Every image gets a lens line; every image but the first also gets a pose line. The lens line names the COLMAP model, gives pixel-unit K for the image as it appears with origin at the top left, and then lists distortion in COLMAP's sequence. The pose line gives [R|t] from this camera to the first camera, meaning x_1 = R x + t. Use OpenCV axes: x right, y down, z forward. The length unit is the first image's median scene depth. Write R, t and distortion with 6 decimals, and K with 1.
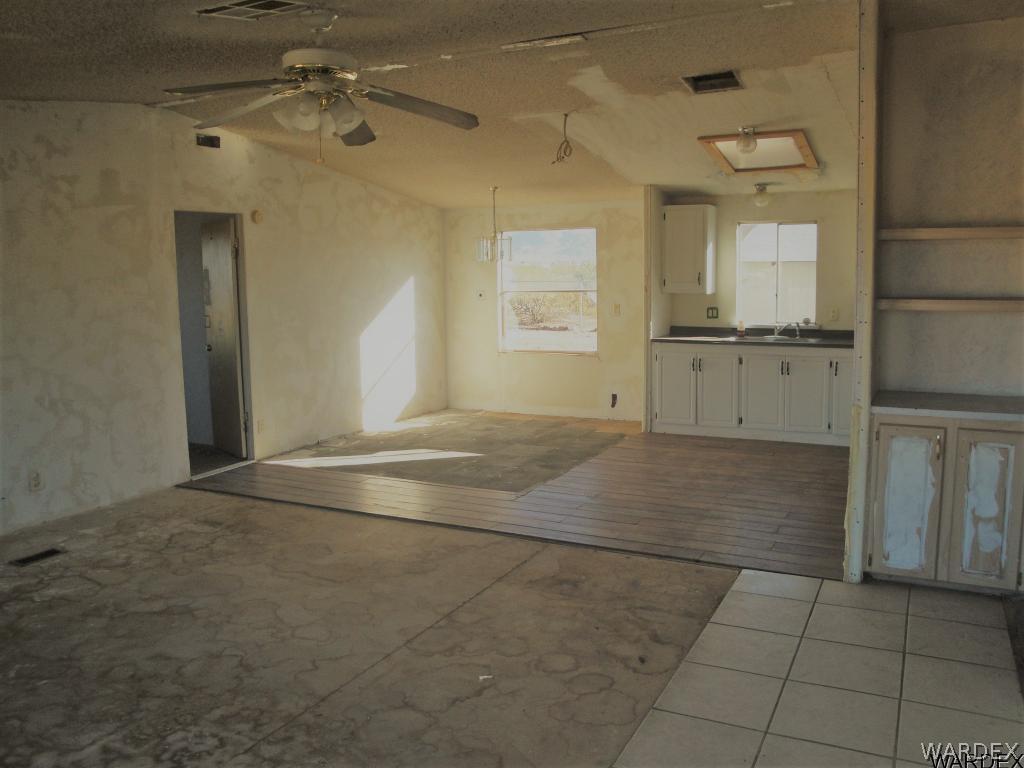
lens RADIAL K [[853.2, 0, 512.0], [0, 853.2, 383.3], [0, 0, 1]] dist [-0.099249, 0.073291]
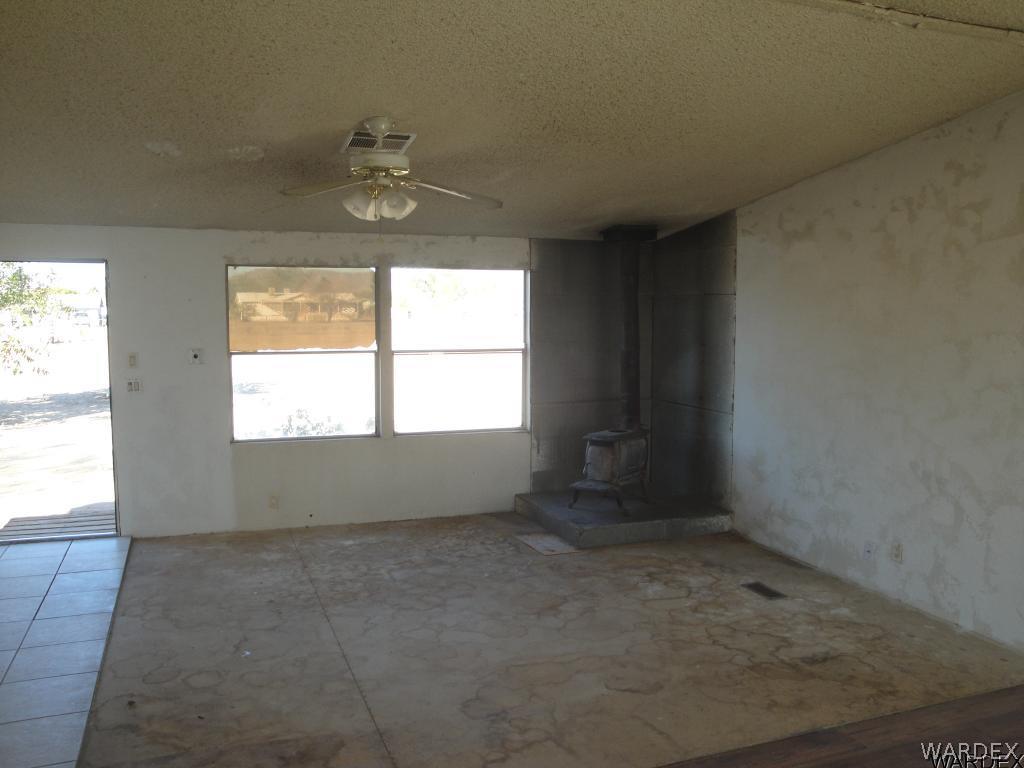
lens RADIAL K [[853.2, 0, 513.9], [0, 853.2, 380.8], [0, 0, 1]] dist [-0.099249, 0.073291]
pose [[-0.674421, 0.076937, -0.734327, 0.399784], [-0.081198, 0.980795, 0.177334, -0.211436], [0.733868, 0.179224, -0.655222, 1.383910]]
